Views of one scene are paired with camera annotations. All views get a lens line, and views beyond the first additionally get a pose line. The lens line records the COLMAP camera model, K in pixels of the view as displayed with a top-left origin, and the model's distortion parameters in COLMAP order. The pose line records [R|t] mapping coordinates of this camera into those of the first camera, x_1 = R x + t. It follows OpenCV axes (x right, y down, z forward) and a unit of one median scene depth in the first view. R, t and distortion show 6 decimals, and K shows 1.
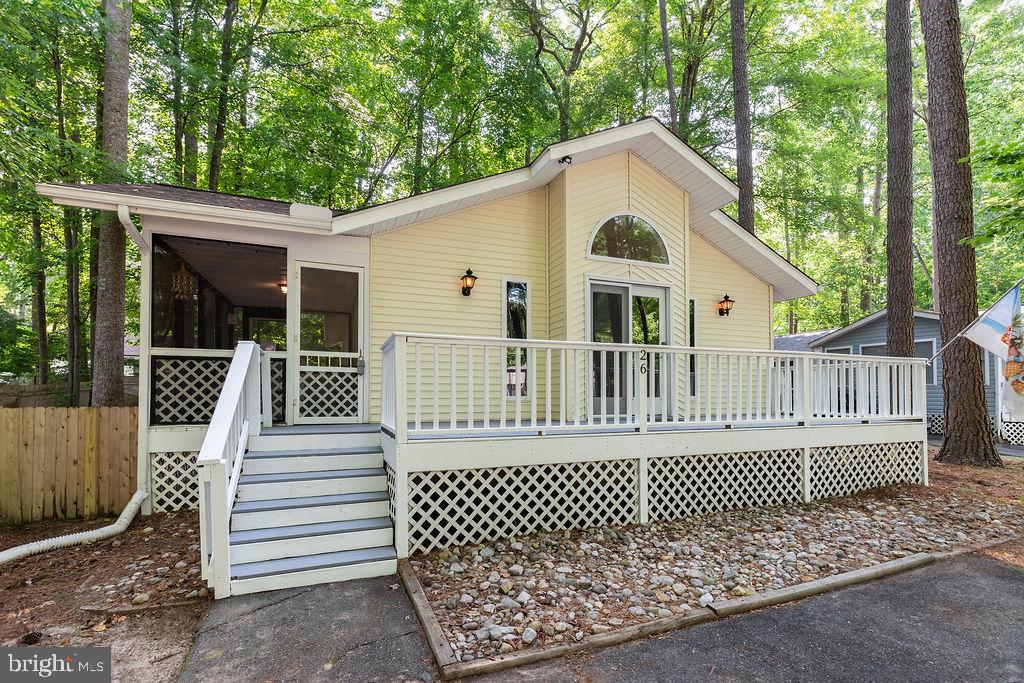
lens RADIAL K [[463.3, 0, 514.2], [0, 463.3, 376.0], [0, 0, 1]] dist [0.007396, -0.000447]
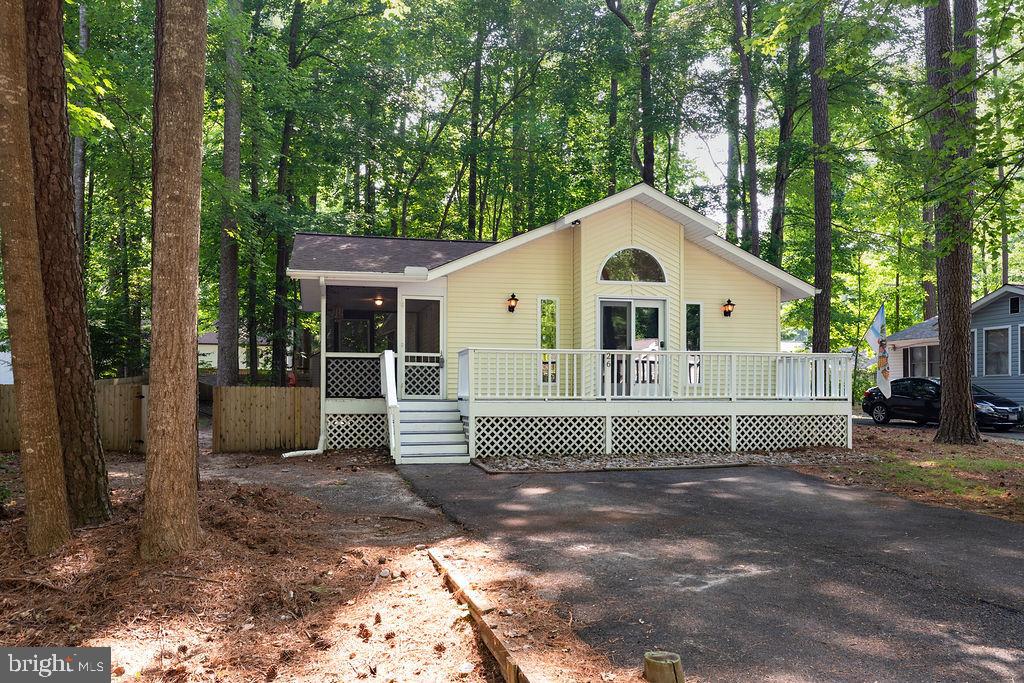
lens RADIAL K [[815.8, 0, 514.8], [0, 815.8, 341.1], [0, 0, 1]] dist [-0.020000, 0.000030]
pose [[0.988275, -0.008280, -0.152463, 0.354443], [0.004077, 0.999604, -0.027860, -0.016093], [0.152633, 0.026911, 0.987917, -1.811496]]
